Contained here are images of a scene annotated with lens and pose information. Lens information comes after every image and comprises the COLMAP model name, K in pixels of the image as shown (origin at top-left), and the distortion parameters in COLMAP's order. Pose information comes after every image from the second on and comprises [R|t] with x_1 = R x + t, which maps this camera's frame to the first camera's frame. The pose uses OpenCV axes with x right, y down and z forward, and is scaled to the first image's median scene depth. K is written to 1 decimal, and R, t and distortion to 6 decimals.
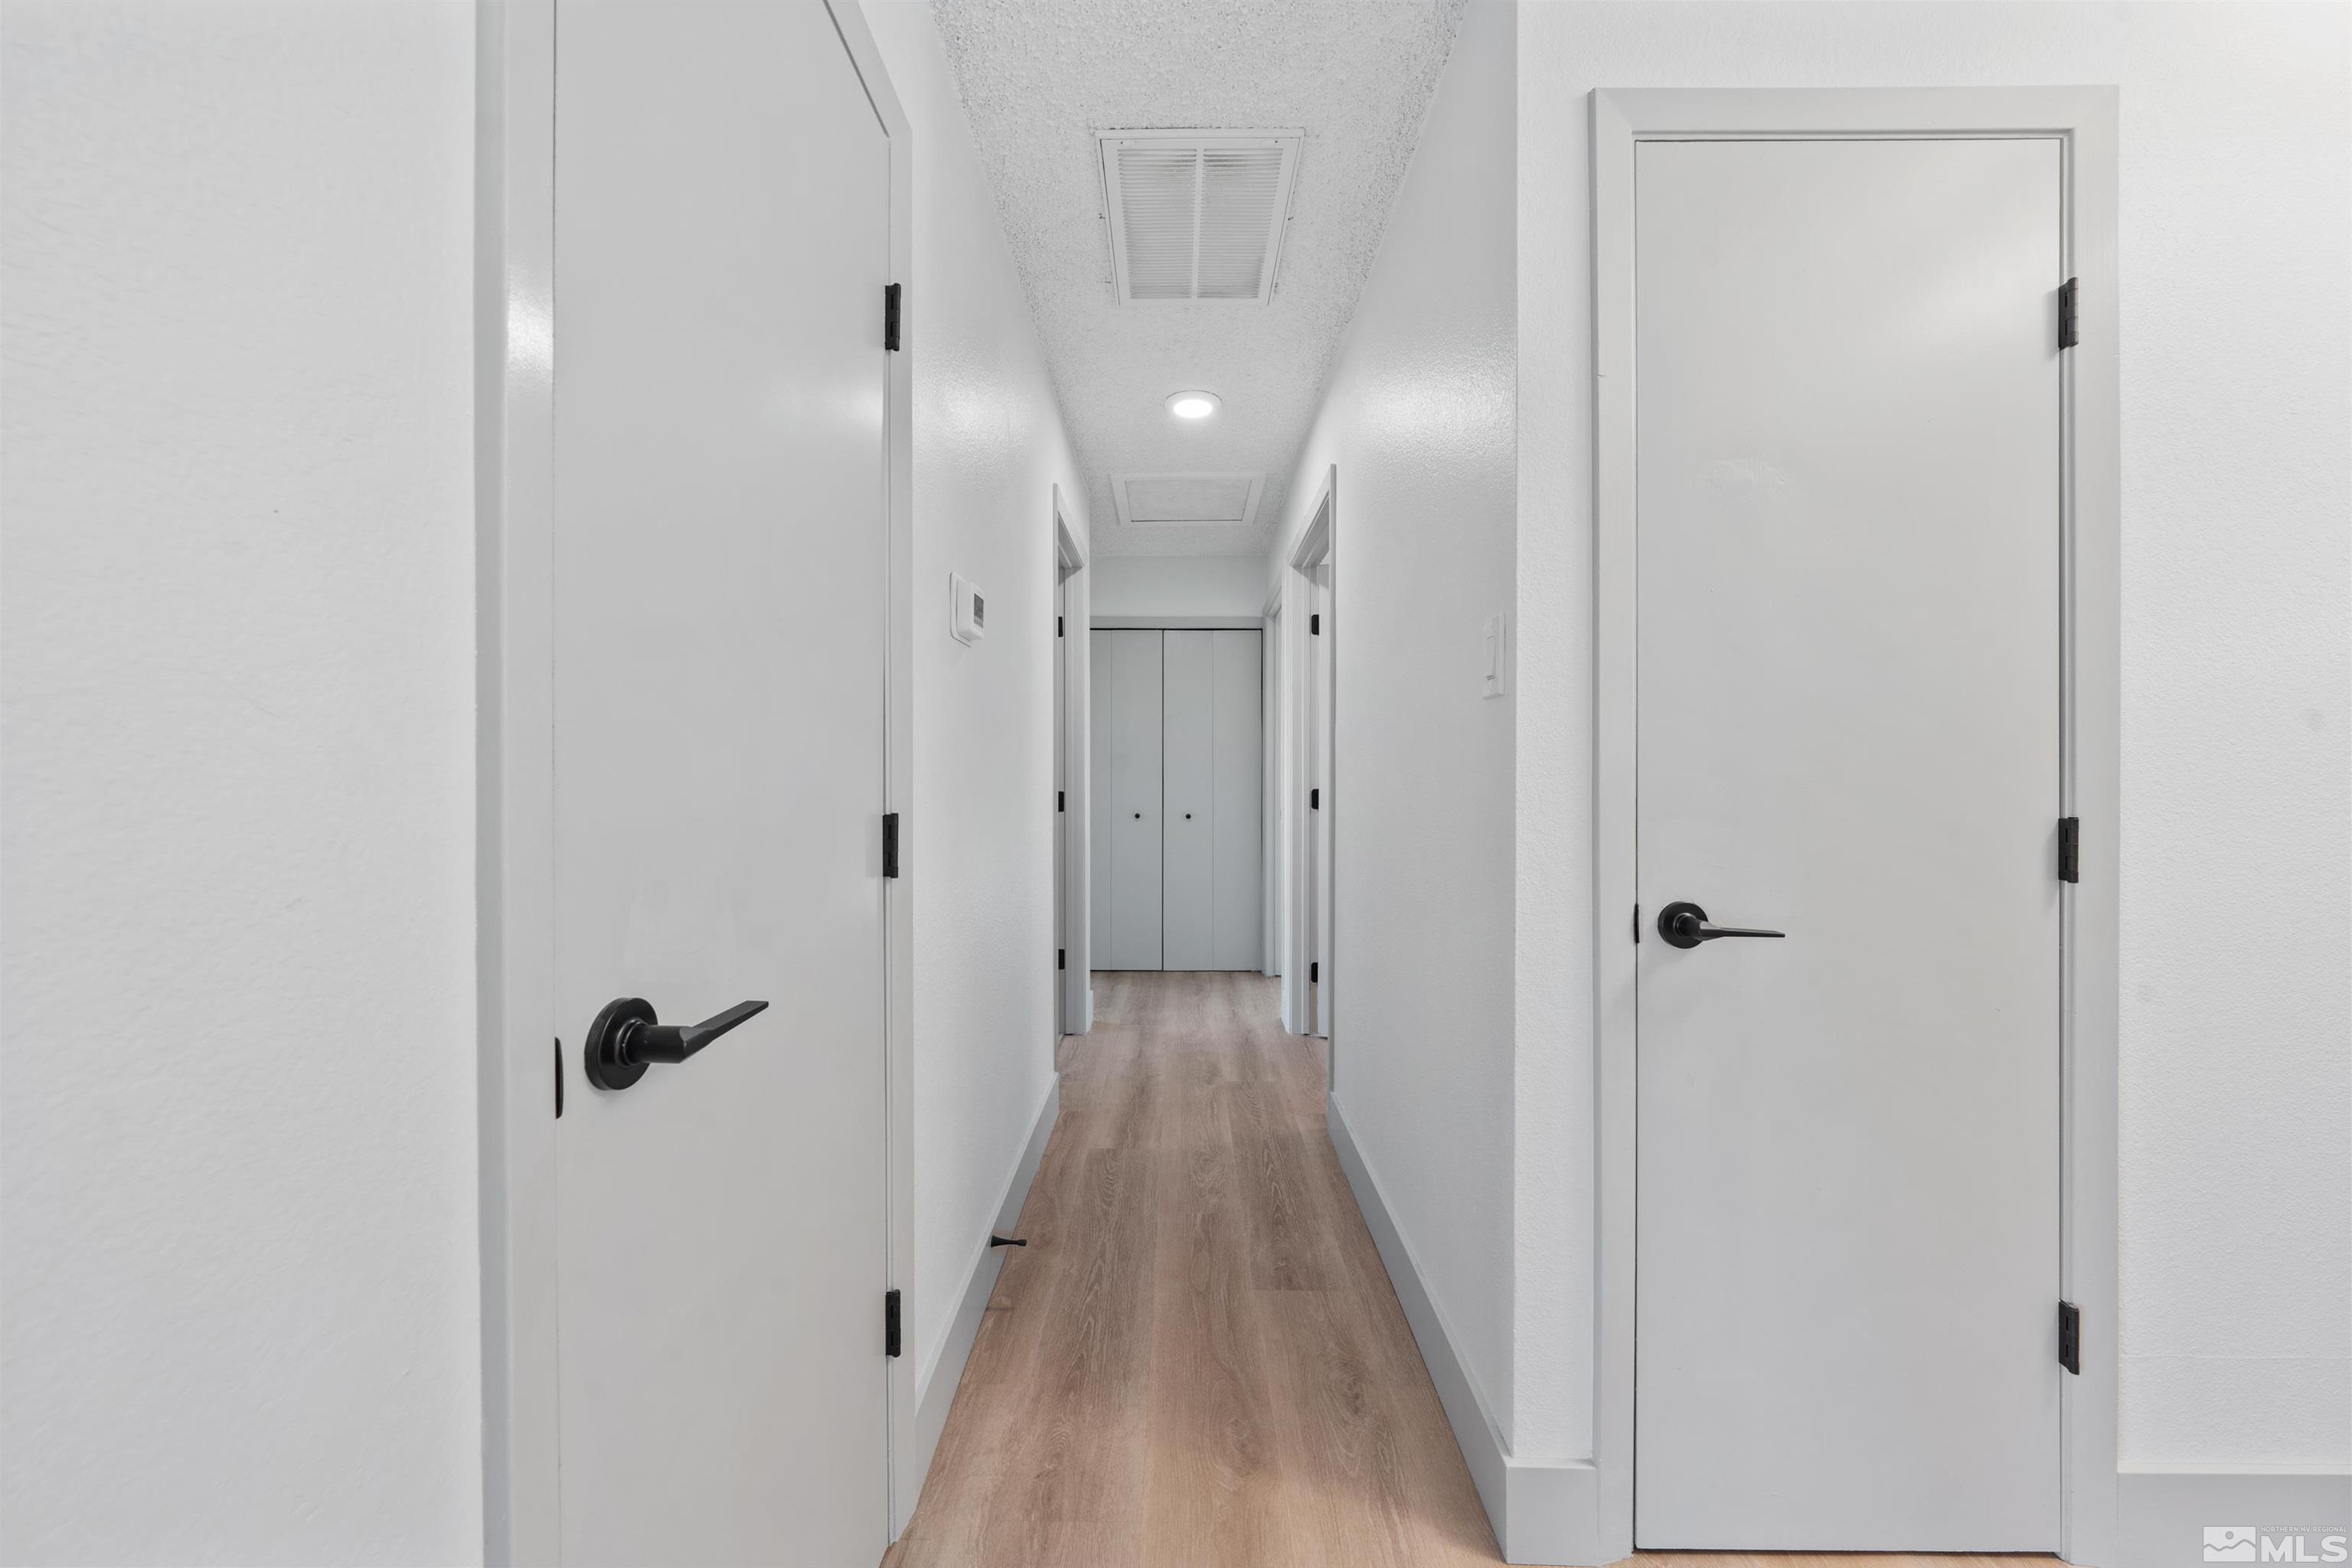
lens RADIAL K [[794.5, 0, 1161.2], [0, 794.5, 778.8], [0, 0, 1]] dist [-0.003162, 0.000590]
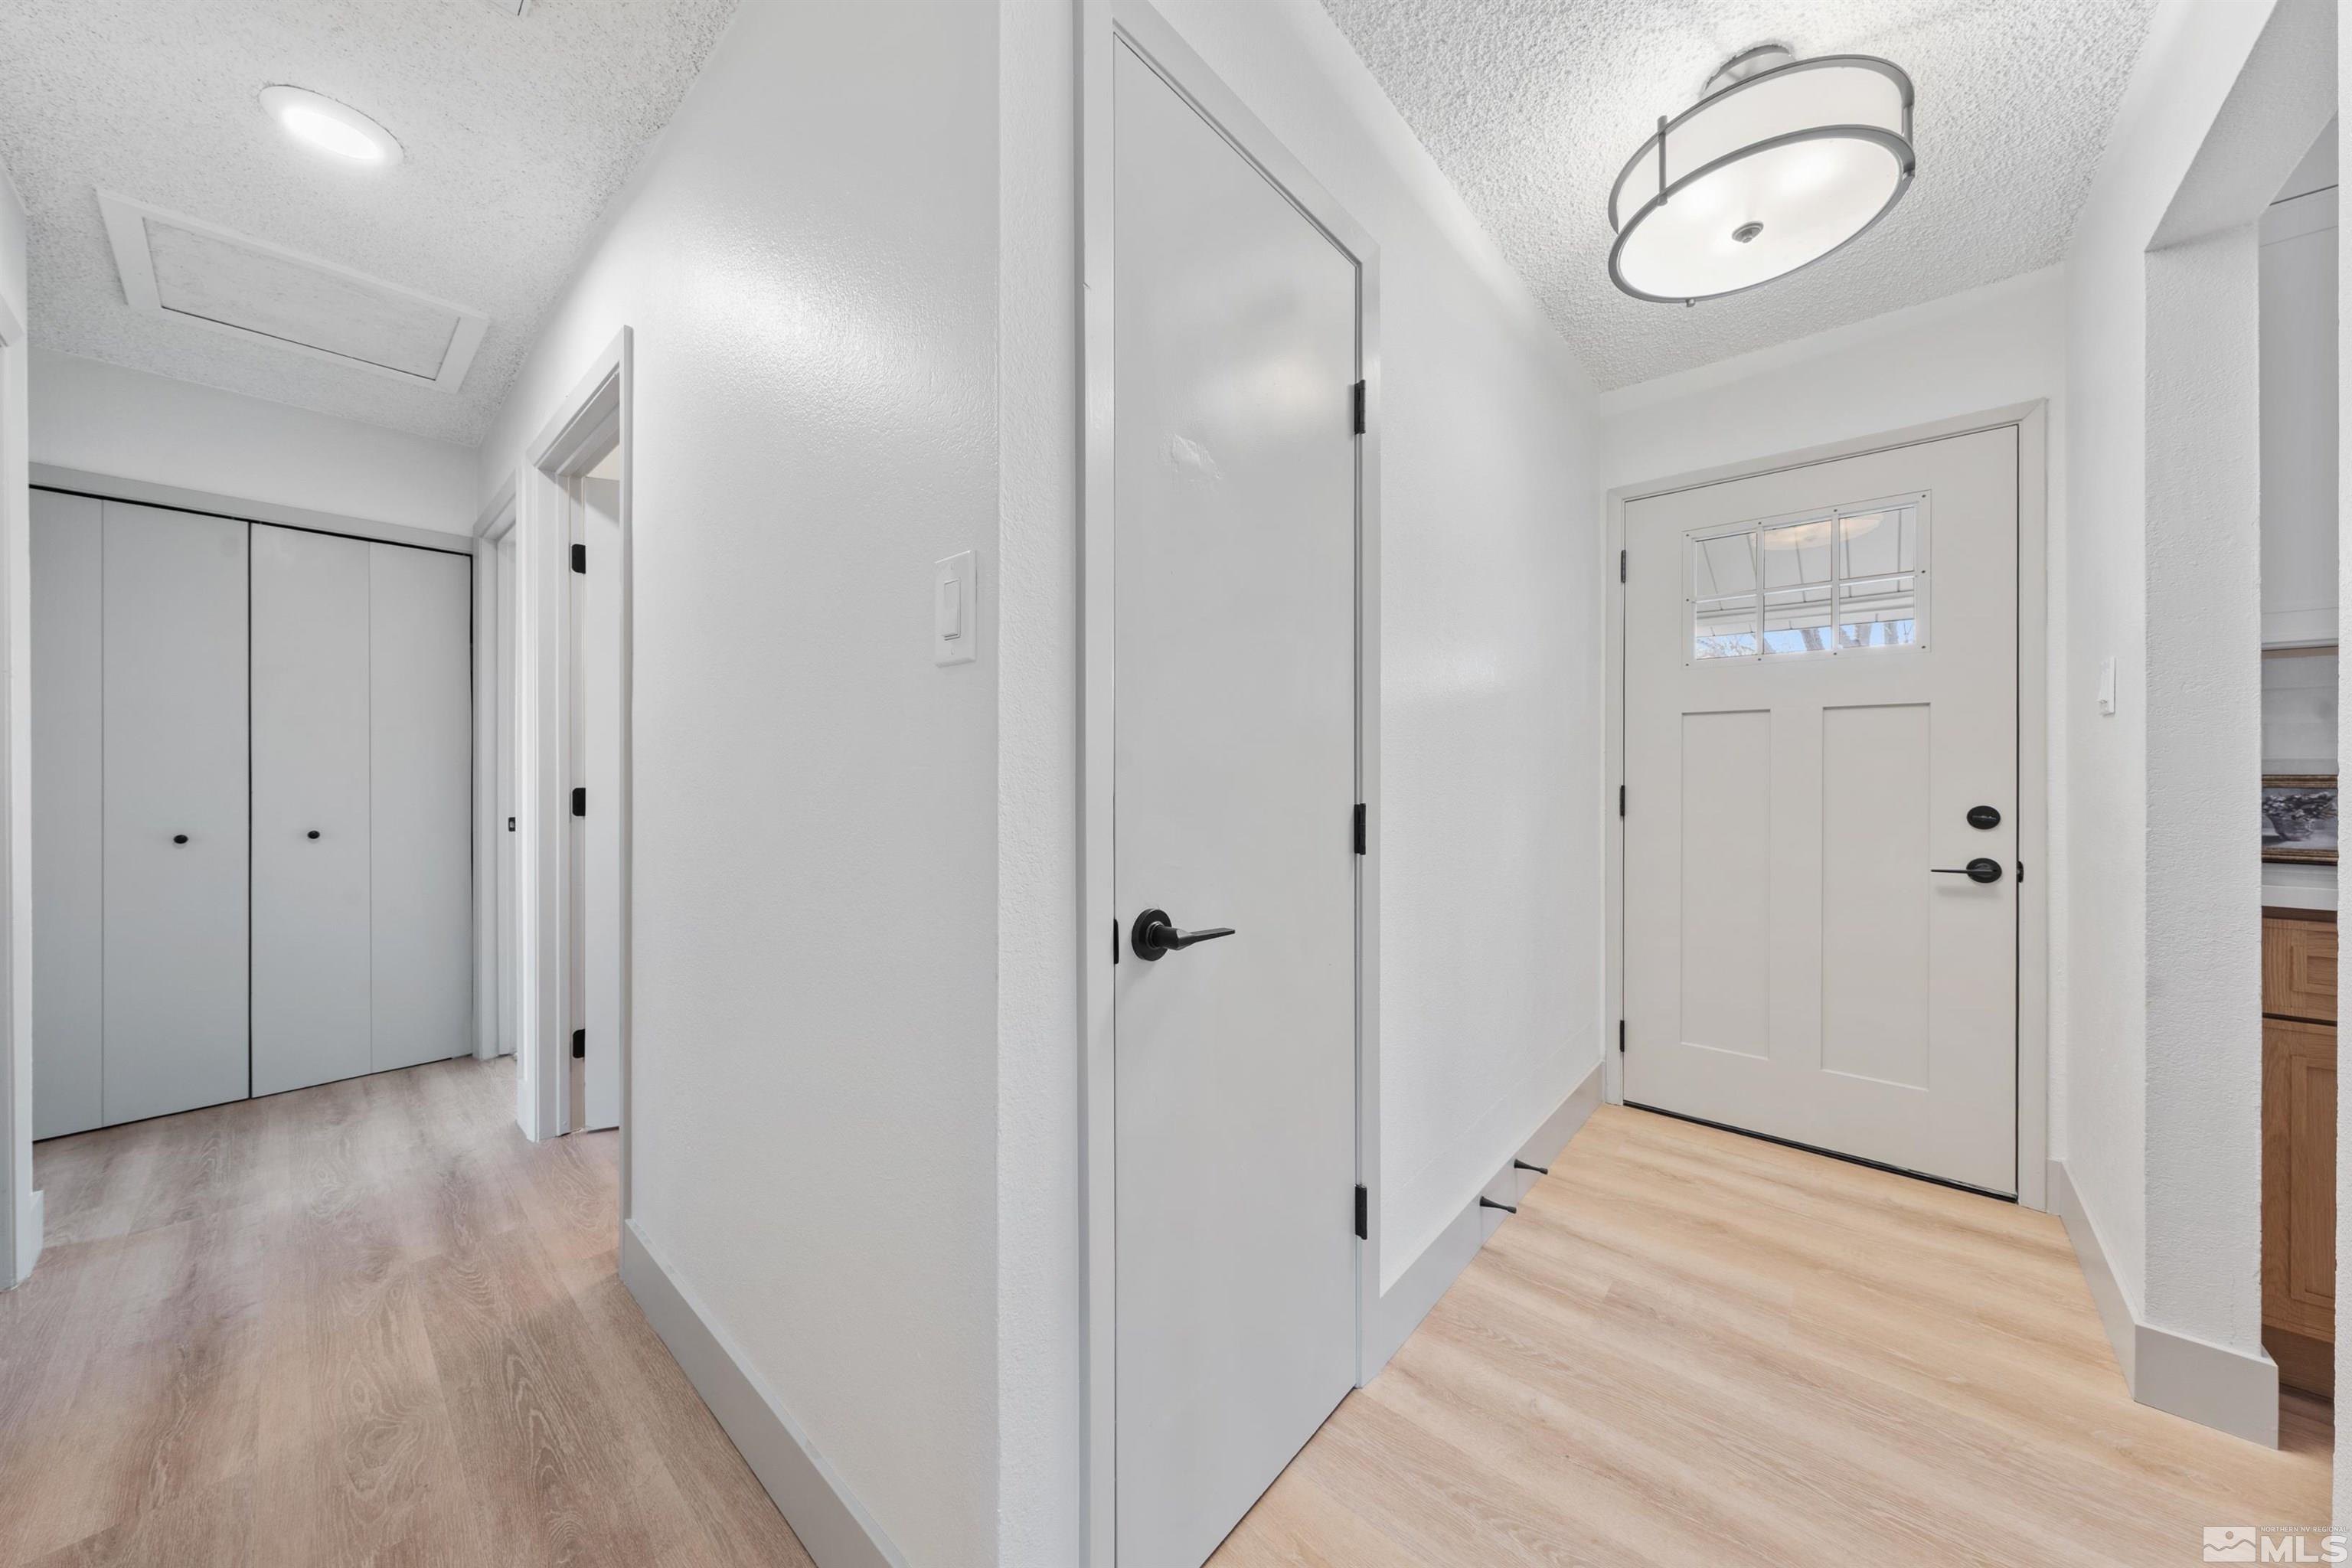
lens RADIAL K [[794.5, 0, 1184.0], [0, 794.5, 773.3], [0, 0, 1]] dist [-0.003162, 0.000590]
pose [[0.641706, -0.002274, 0.766948, -0.005222], [0.001482, 0.999997, 0.001725, -0.000597], [-0.766950, 0.000030, 0.641707, 0.130411]]
